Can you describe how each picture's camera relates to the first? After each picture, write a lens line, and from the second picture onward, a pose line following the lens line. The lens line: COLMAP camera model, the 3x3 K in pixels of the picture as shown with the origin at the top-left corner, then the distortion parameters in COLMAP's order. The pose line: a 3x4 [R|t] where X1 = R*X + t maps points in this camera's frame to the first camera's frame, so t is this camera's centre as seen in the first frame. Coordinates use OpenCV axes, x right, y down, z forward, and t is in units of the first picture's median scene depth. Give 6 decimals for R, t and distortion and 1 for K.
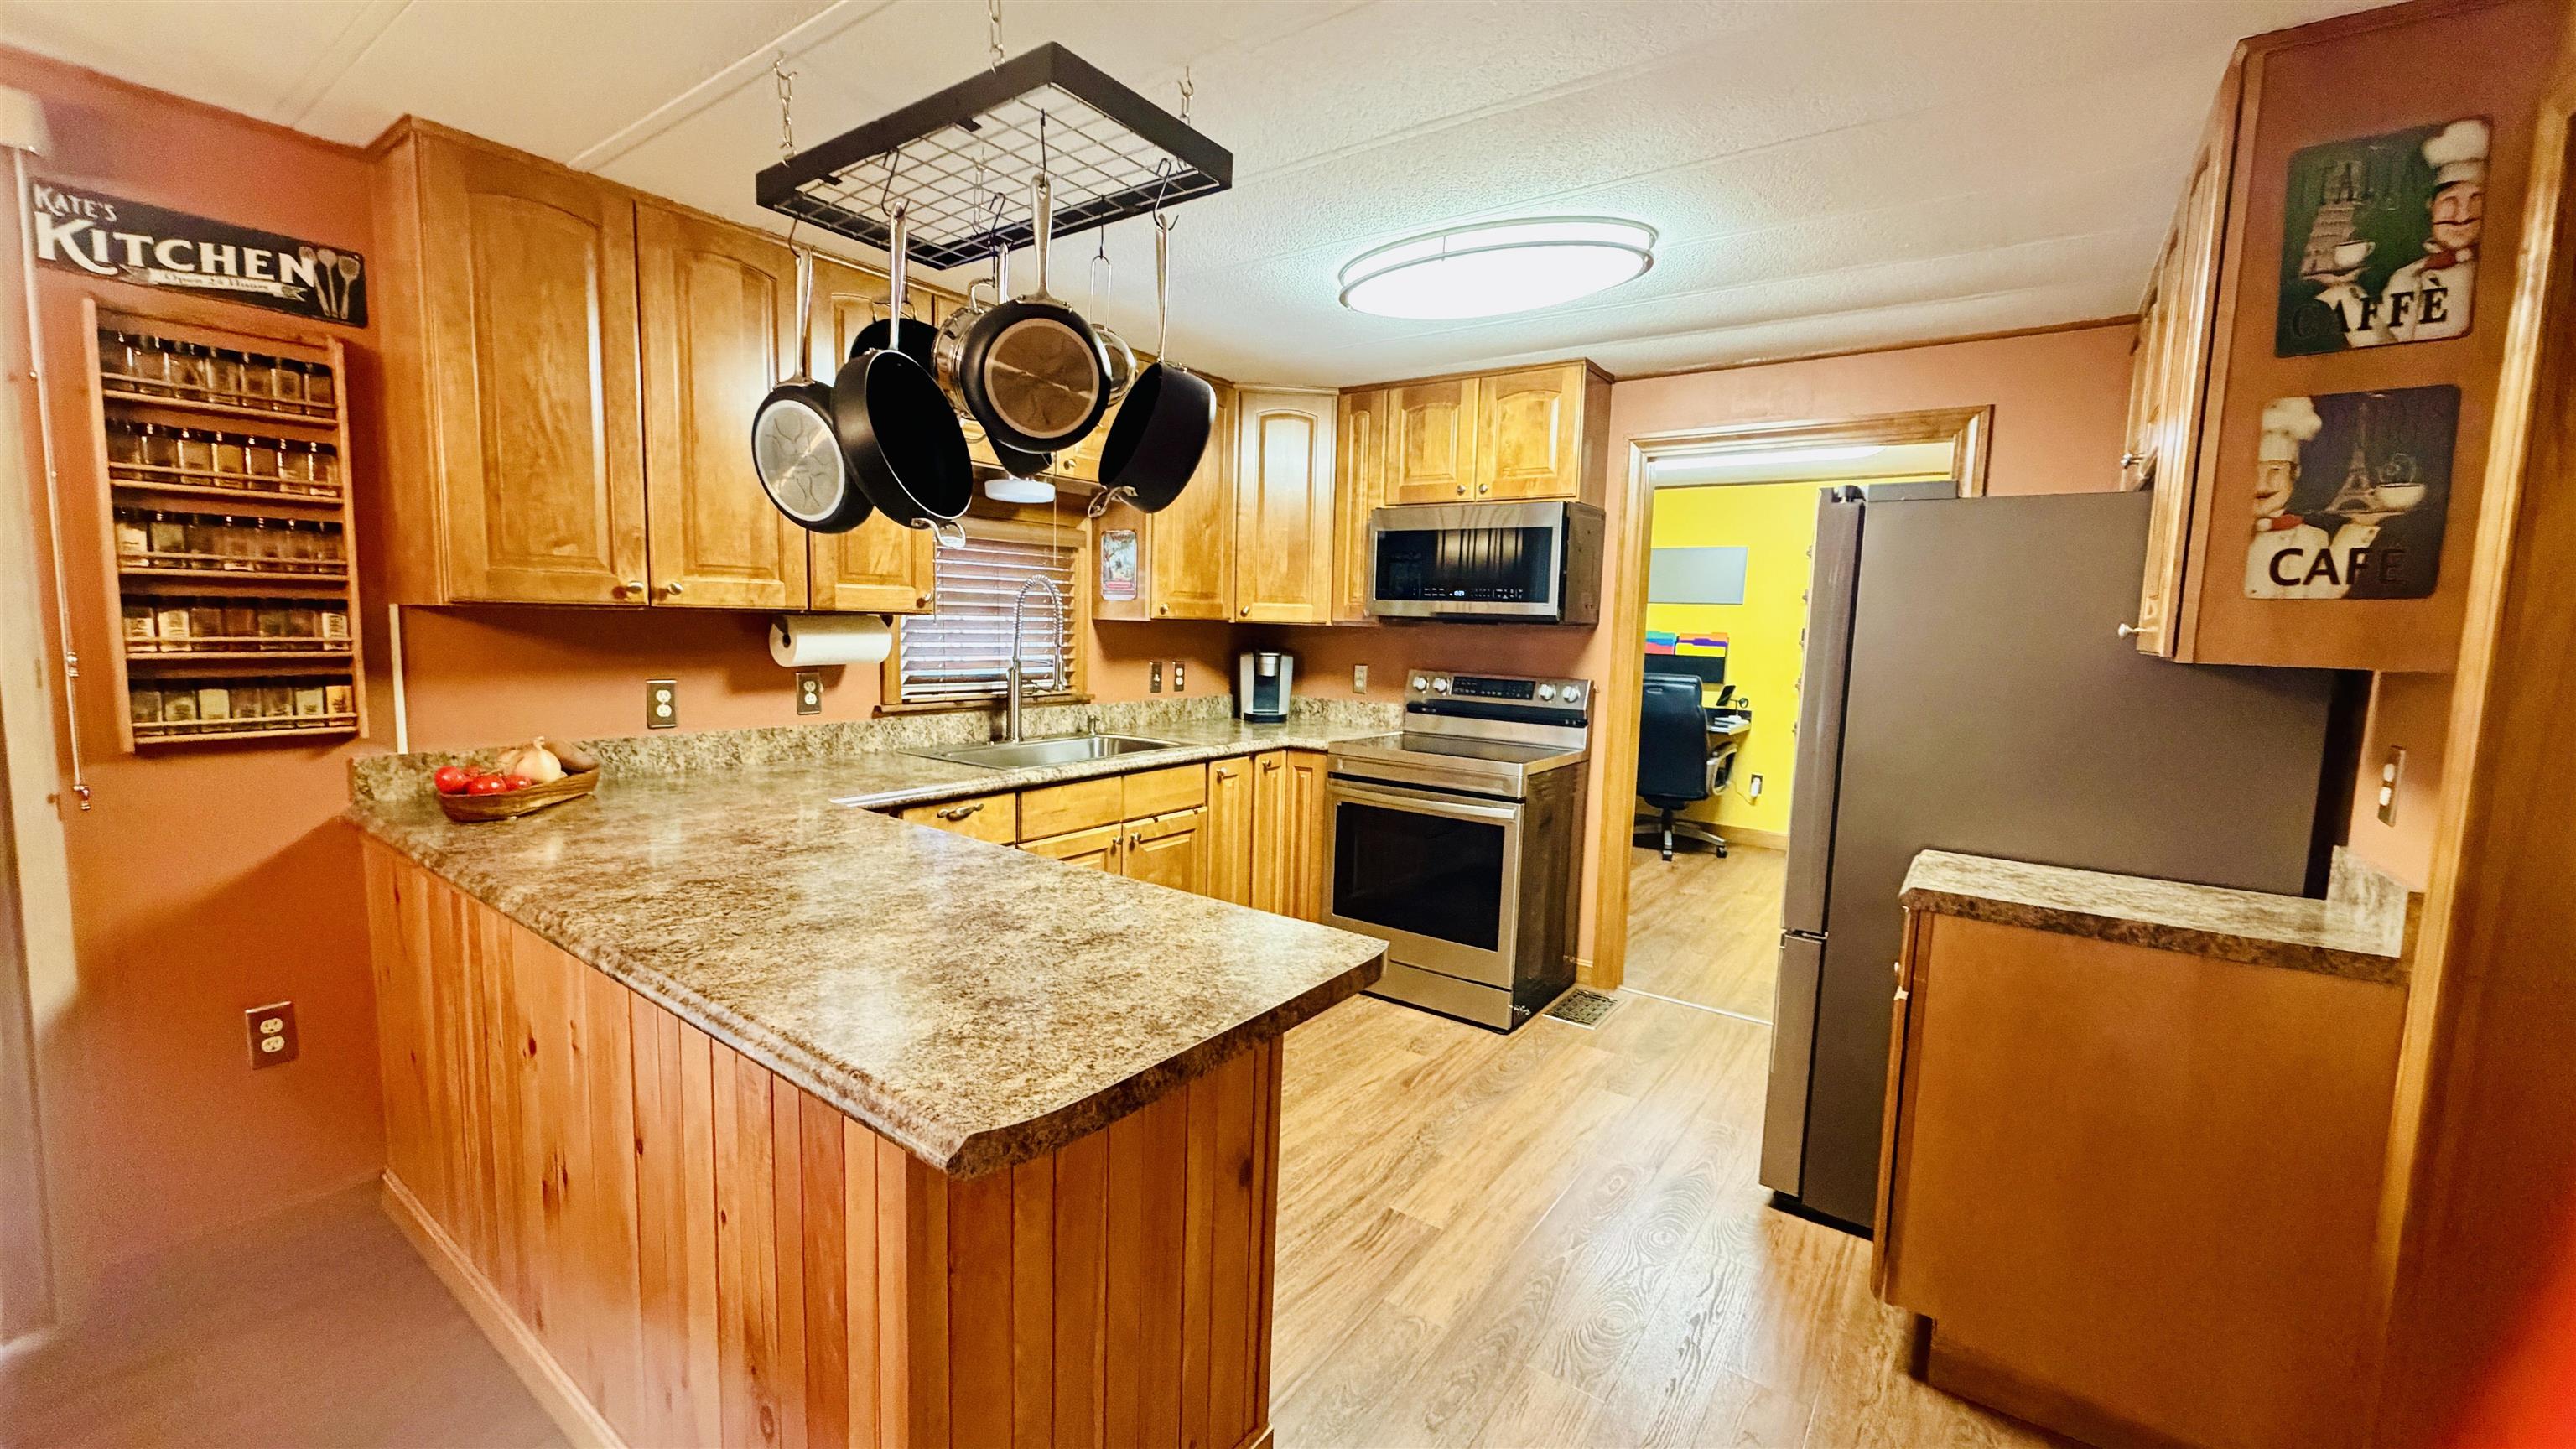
lens RADIAL K [[1022.8, 0, 1278.6], [0, 1022.8, 729.3], [0, 0, 1]] dist [-0.000539, -0.000121]
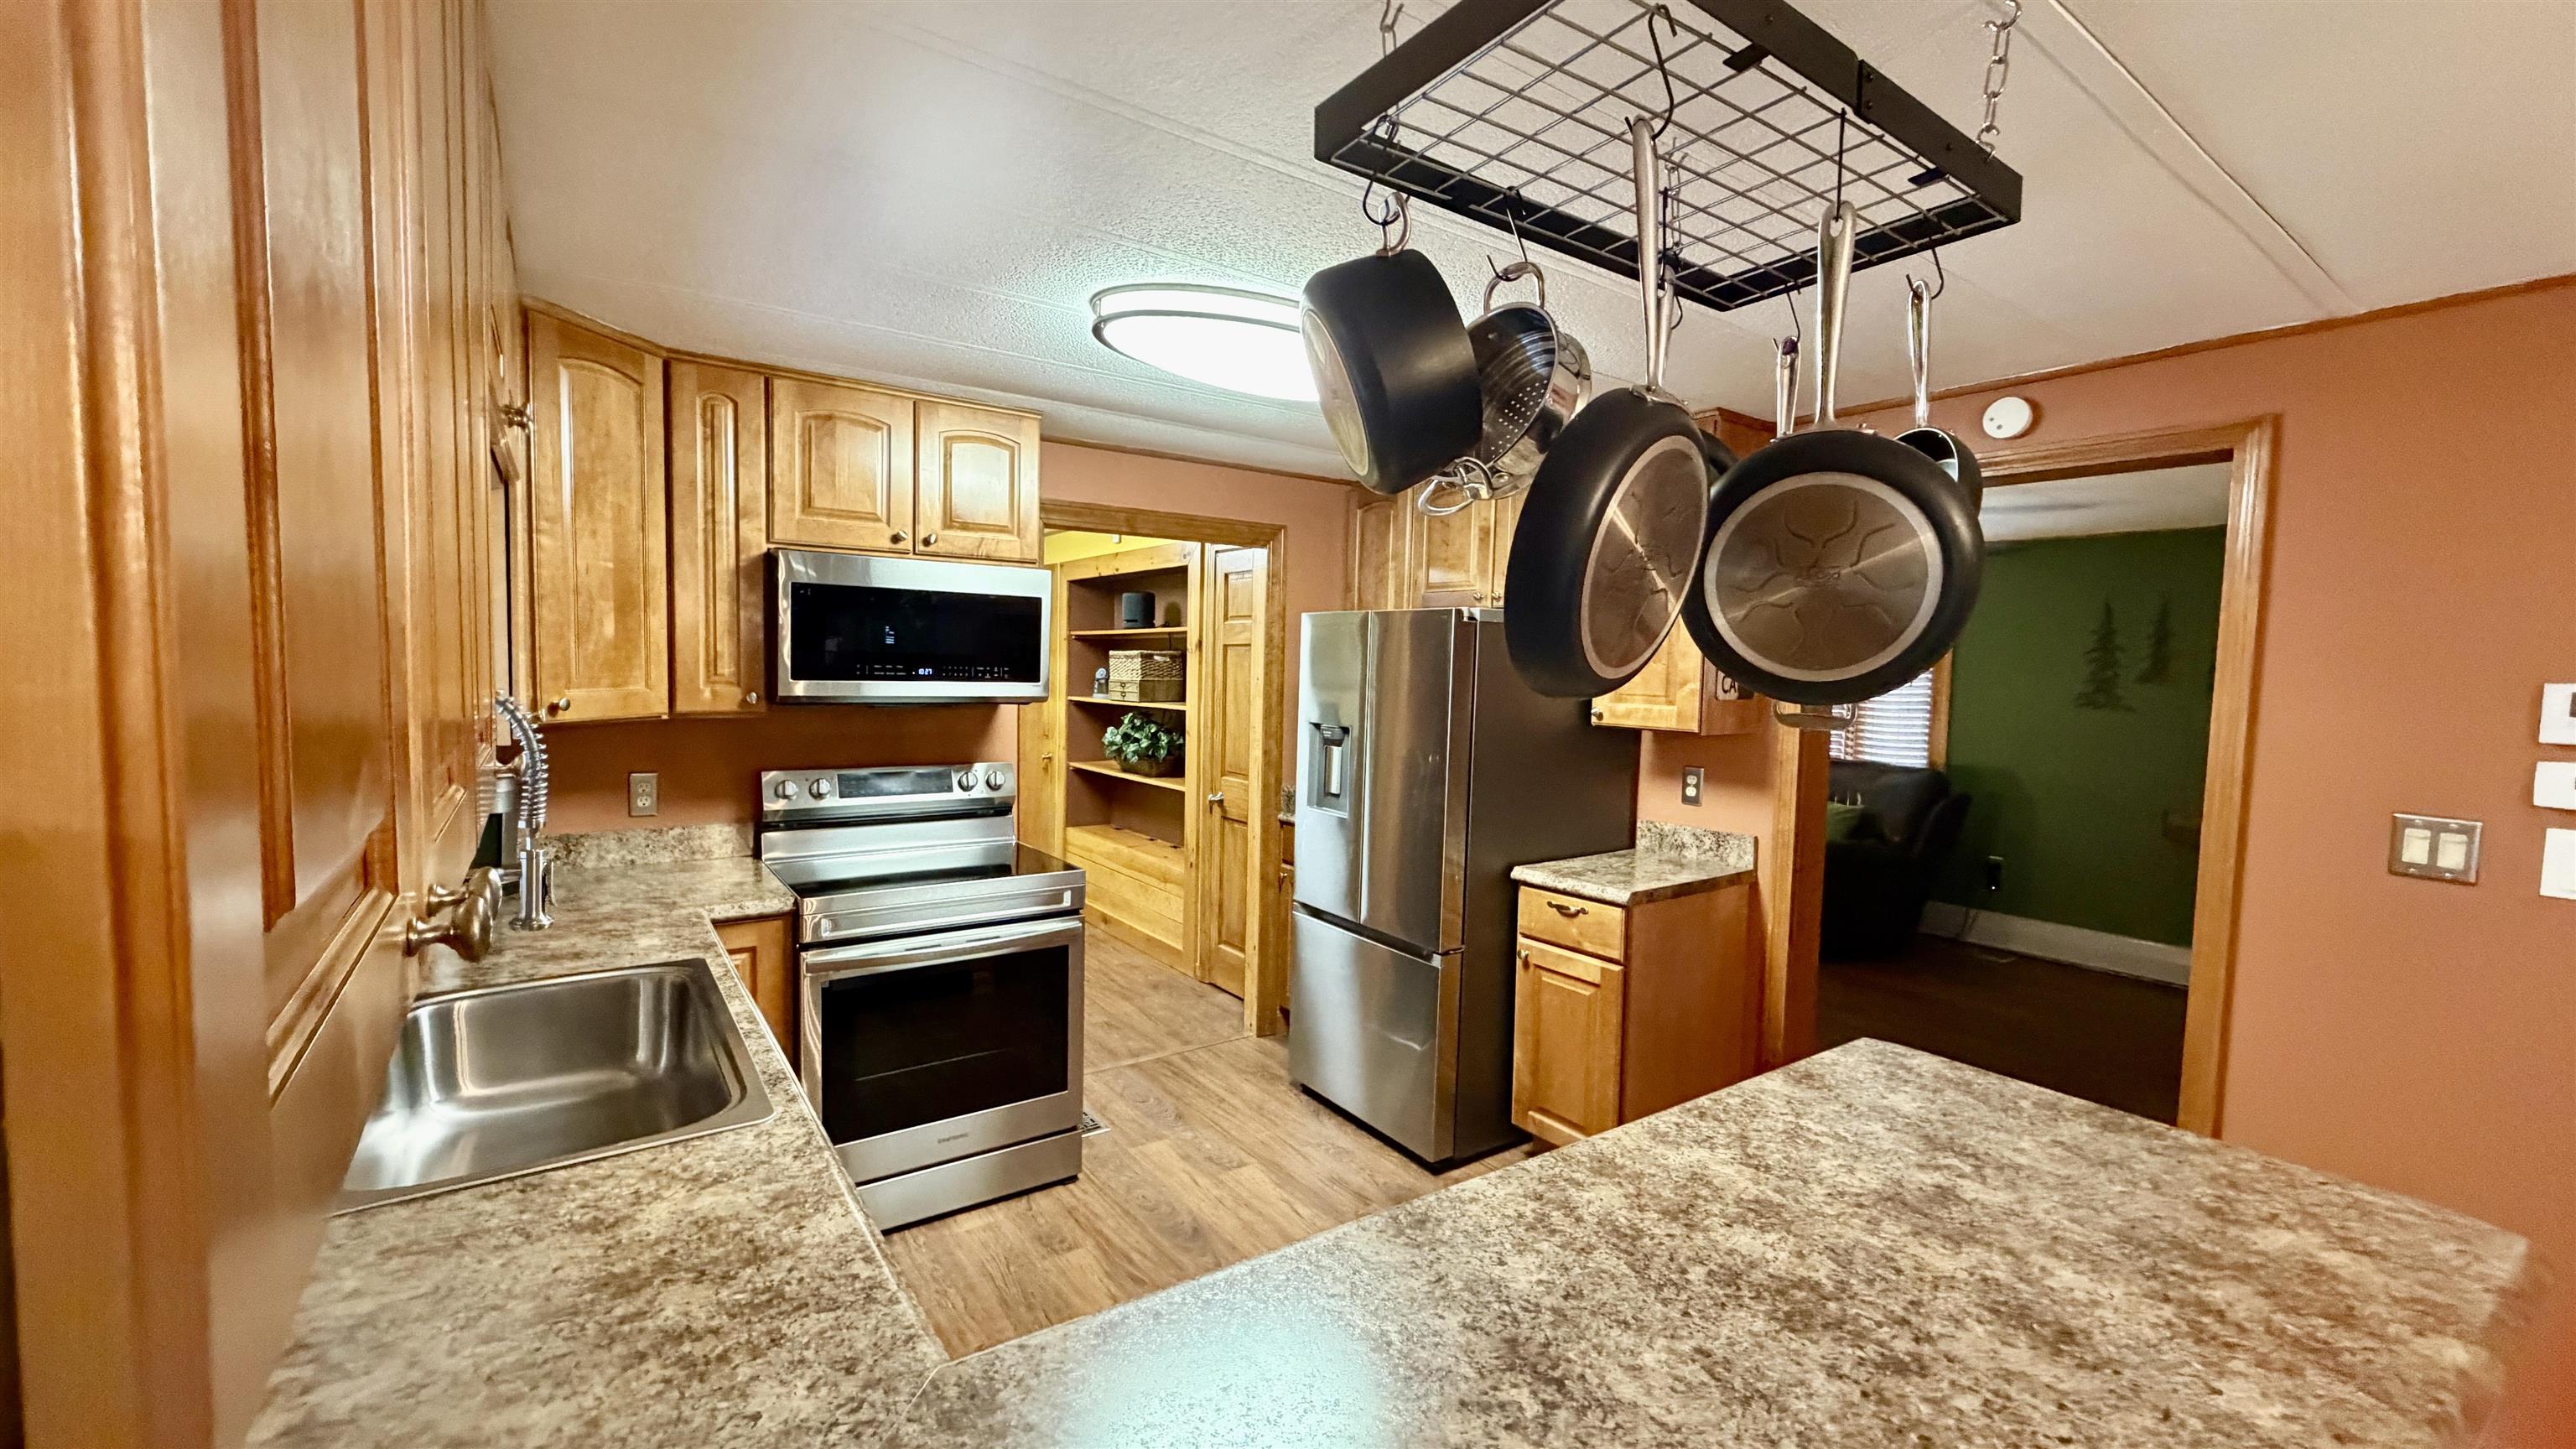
lens RADIAL K [[1022.8, 0, 1277.4], [0, 1022.8, 715.1], [0, 0, 1]] dist [-0.000539, -0.000121]
pose [[0.327569, -0.073981, 0.941926, -1.146560], [0.091531, 0.994725, 0.046296, -0.267601], [-0.940383, 0.071050, 0.332613, 1.164794]]
